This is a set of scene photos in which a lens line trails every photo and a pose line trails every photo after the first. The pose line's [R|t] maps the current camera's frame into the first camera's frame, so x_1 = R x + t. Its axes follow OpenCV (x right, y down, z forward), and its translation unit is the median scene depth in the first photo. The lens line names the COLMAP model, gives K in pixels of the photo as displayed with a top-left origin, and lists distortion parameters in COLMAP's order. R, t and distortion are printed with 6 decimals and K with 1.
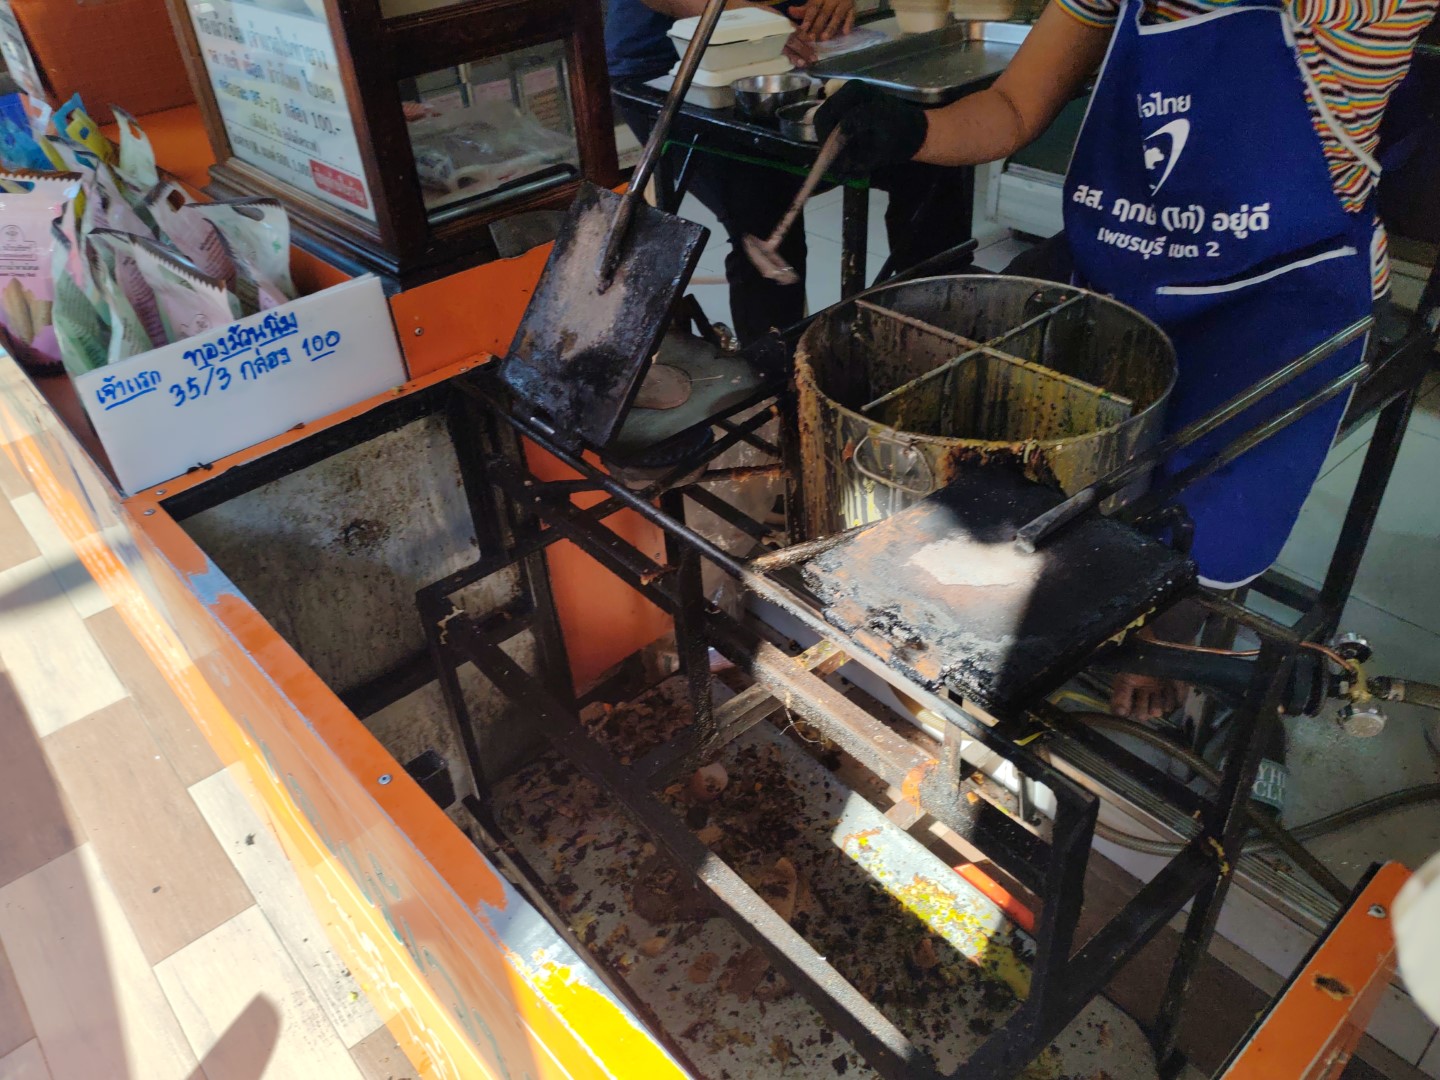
lens RADIAL K [[1110.3, 0, 721.2], [0, 1110.3, 540.2], [0, 0, 1]] dist [-0.000758, -0.044211]
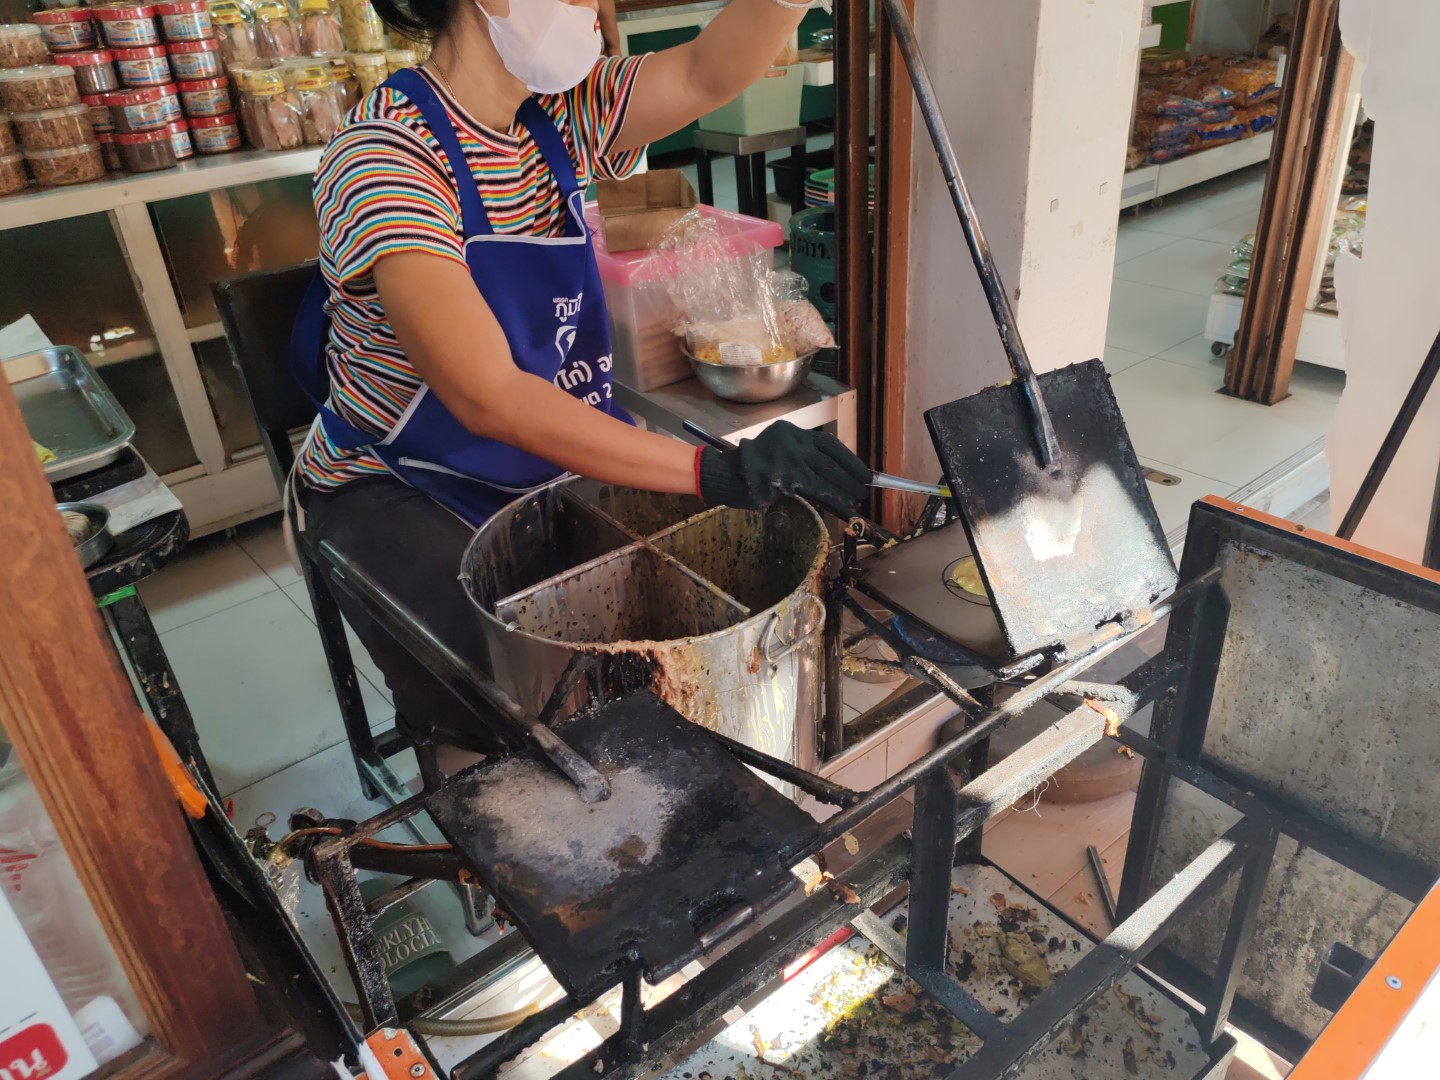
lens RADIAL K [[1110.3, 0, 718.1], [0, 1110.3, 541.0], [0, 0, 1]] dist [-0.000758, -0.044211]
pose [[0.028887, -0.455030, 0.890008, -1.161630], [0.618114, 0.707868, 0.341846, -0.850451], [-0.785558, 0.540251, 0.301709, 1.176433]]
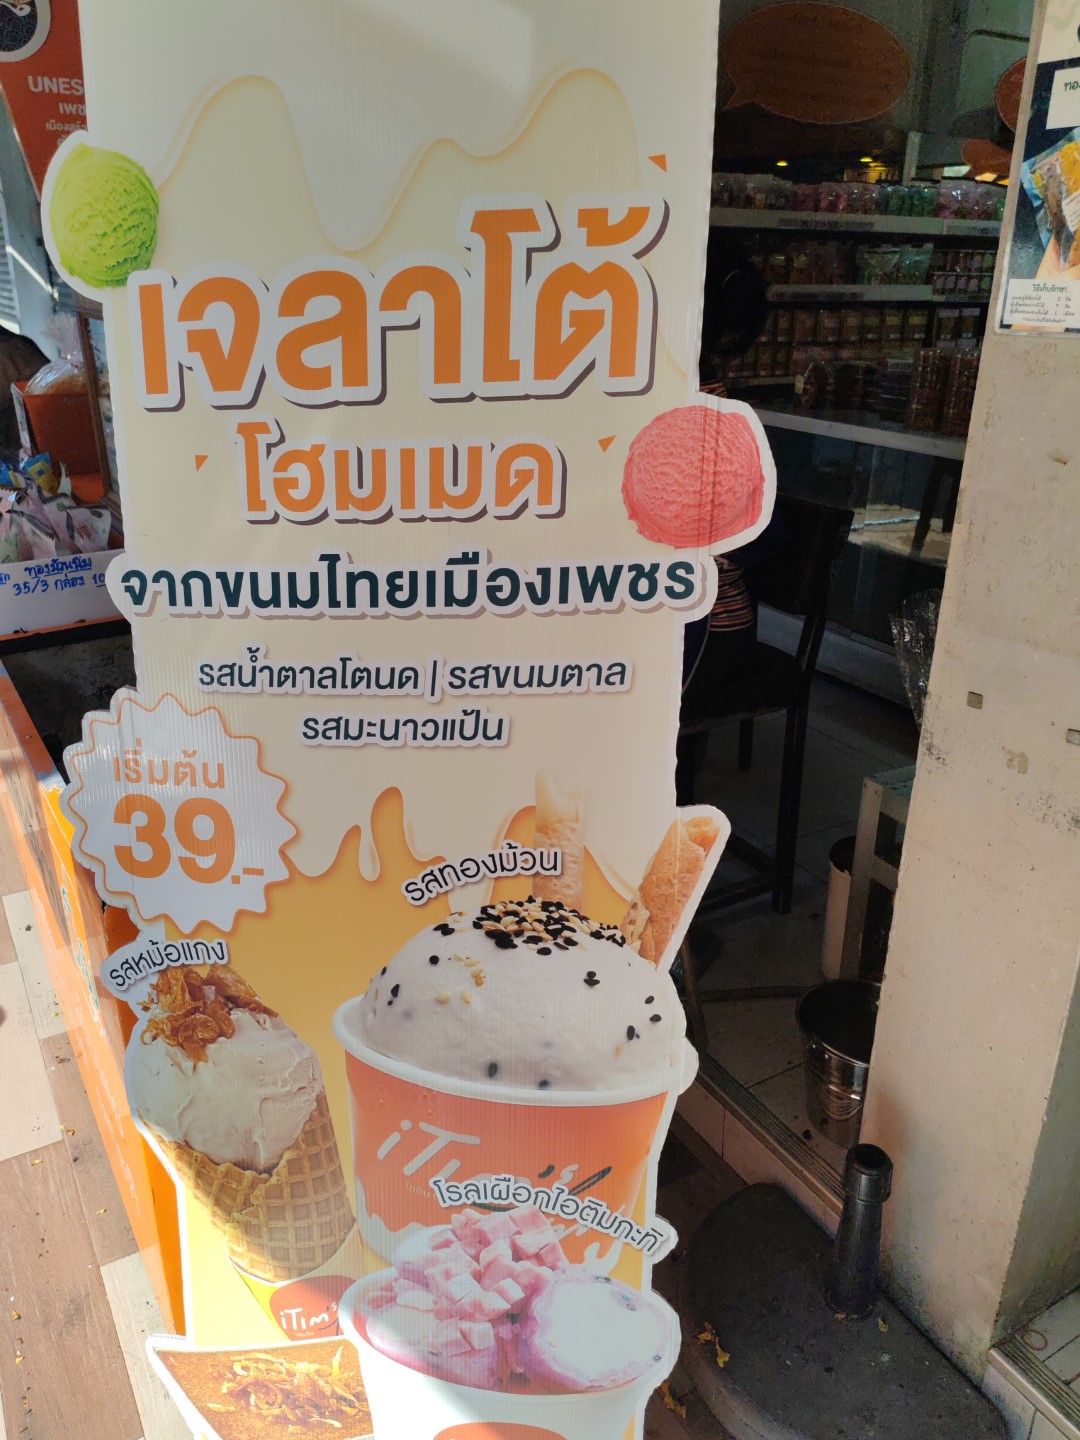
lens RADIAL K [[1110.3, 0, 539.1], [0, 1110.3, 719.2], [0, 0, 1]] dist [-0.000758, -0.044211]
pose [[0.982769, 0.122189, -0.138690, 0.574472], [-0.149943, 0.965779, -0.211630, 0.299540], [0.108085, 0.228779, 0.967459, -0.573513]]
